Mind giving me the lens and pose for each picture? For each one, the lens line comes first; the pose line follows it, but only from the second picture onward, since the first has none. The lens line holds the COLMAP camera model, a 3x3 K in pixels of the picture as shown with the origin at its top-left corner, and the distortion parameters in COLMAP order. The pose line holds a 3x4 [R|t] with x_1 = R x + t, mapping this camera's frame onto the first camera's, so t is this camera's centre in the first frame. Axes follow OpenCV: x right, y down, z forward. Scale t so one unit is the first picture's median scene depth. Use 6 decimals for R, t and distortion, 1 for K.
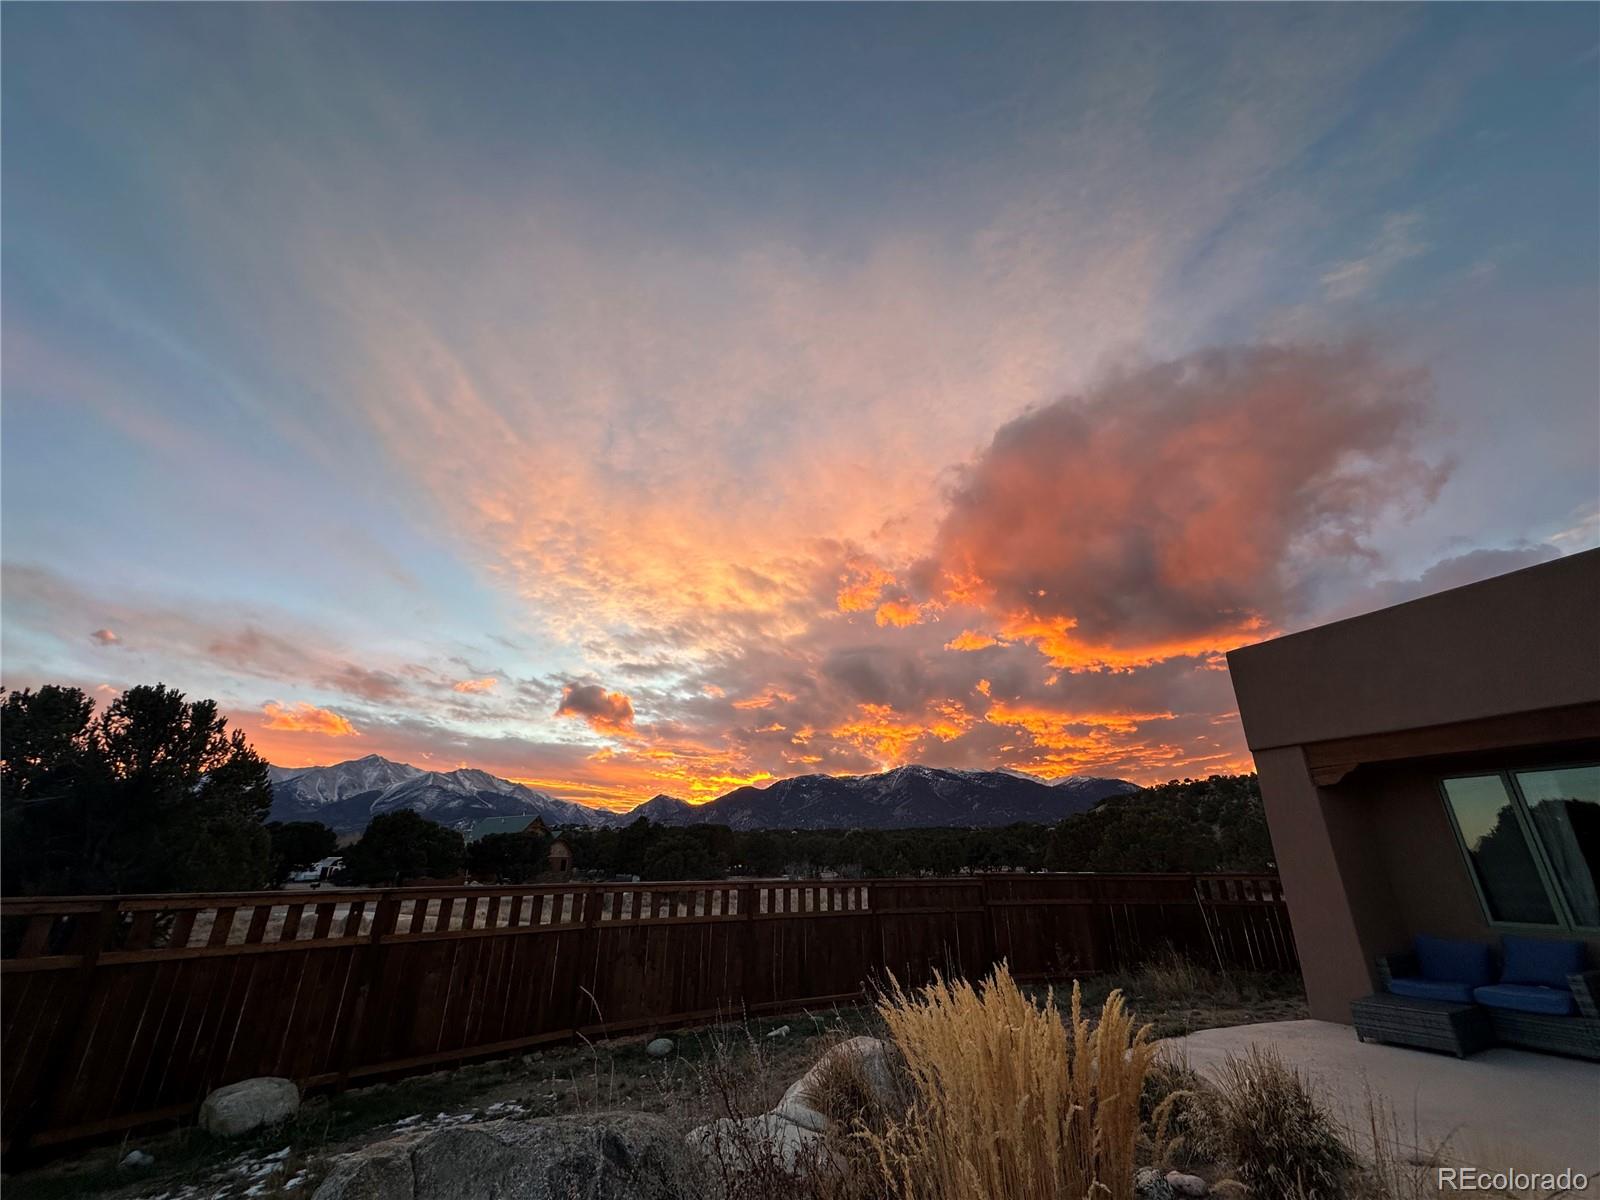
lens RADIAL K [[655.3, 0, 800.0], [0, 655.3, 600.0], [0, 0, 1]] dist [-0.002508, -0.000252]
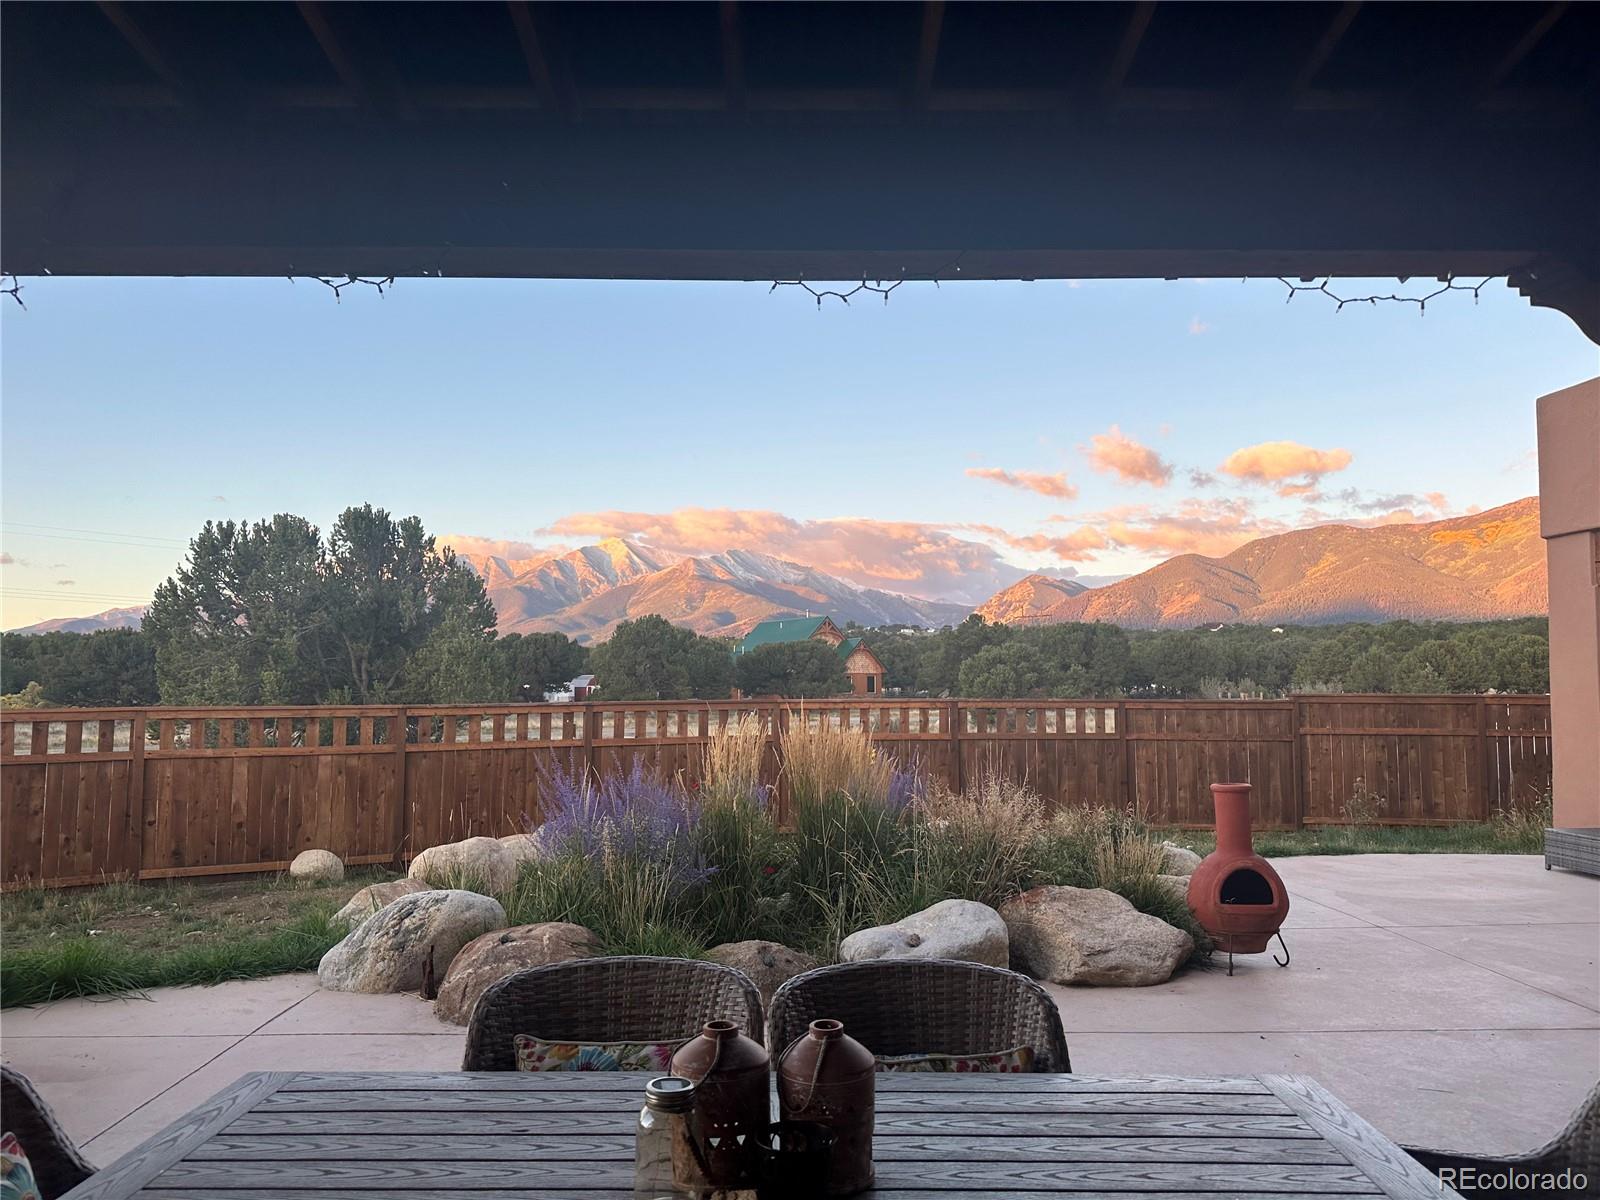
lens RADIAL K [[1127.9, 0, 796.3], [0, 1127.9, 672.4], [0, 0, 1]] dist [0.070575, -0.001941]
pose [[0.917460, -0.004313, -0.397805, 0.227748], [0.149426, 0.930462, 0.334534, -0.100062], [0.368699, -0.366363, 0.854306, -0.249537]]
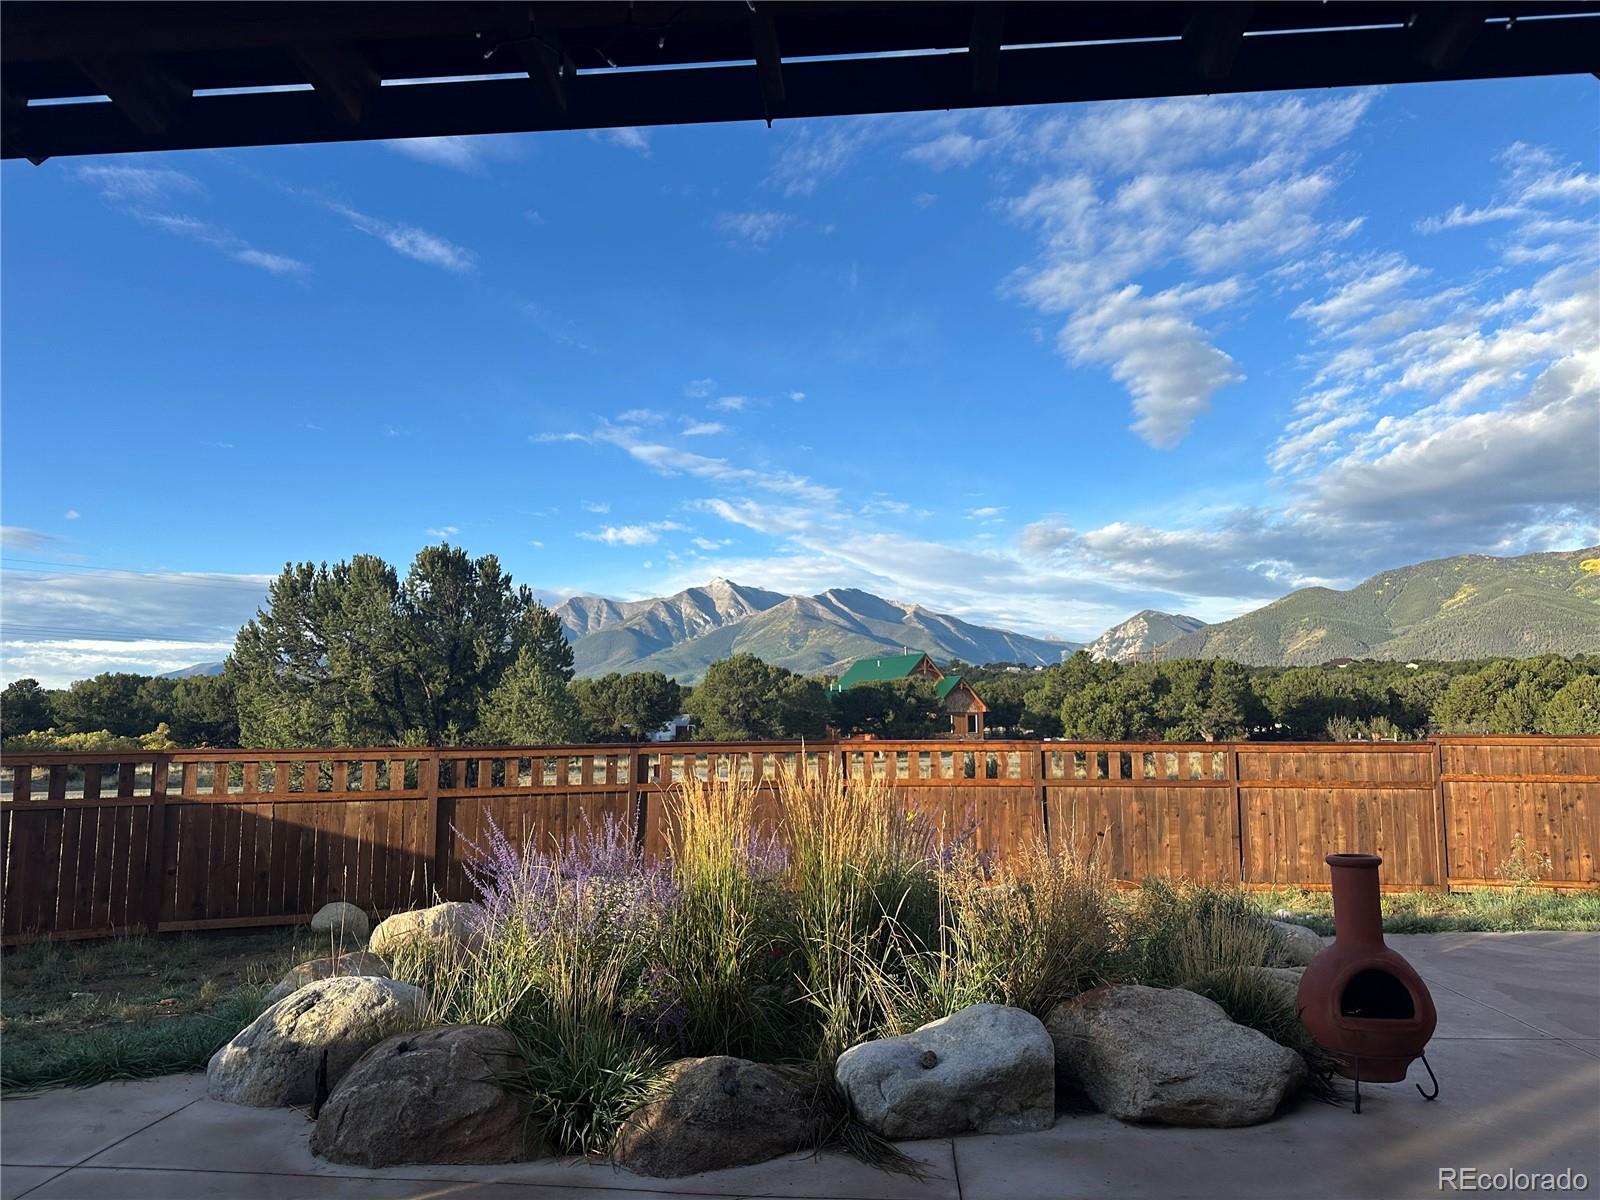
lens RADIAL K [[1123.5, 0, 799.7], [0, 1123.5, 670.6], [0, 0, 1]] dist [-0.002887, 0.043021]
pose [[0.873427, -0.025008, -0.486313, 0.226608], [0.184441, 0.941262, 0.282856, -0.059550], [0.450674, -0.336750, 0.826736, -0.148262]]
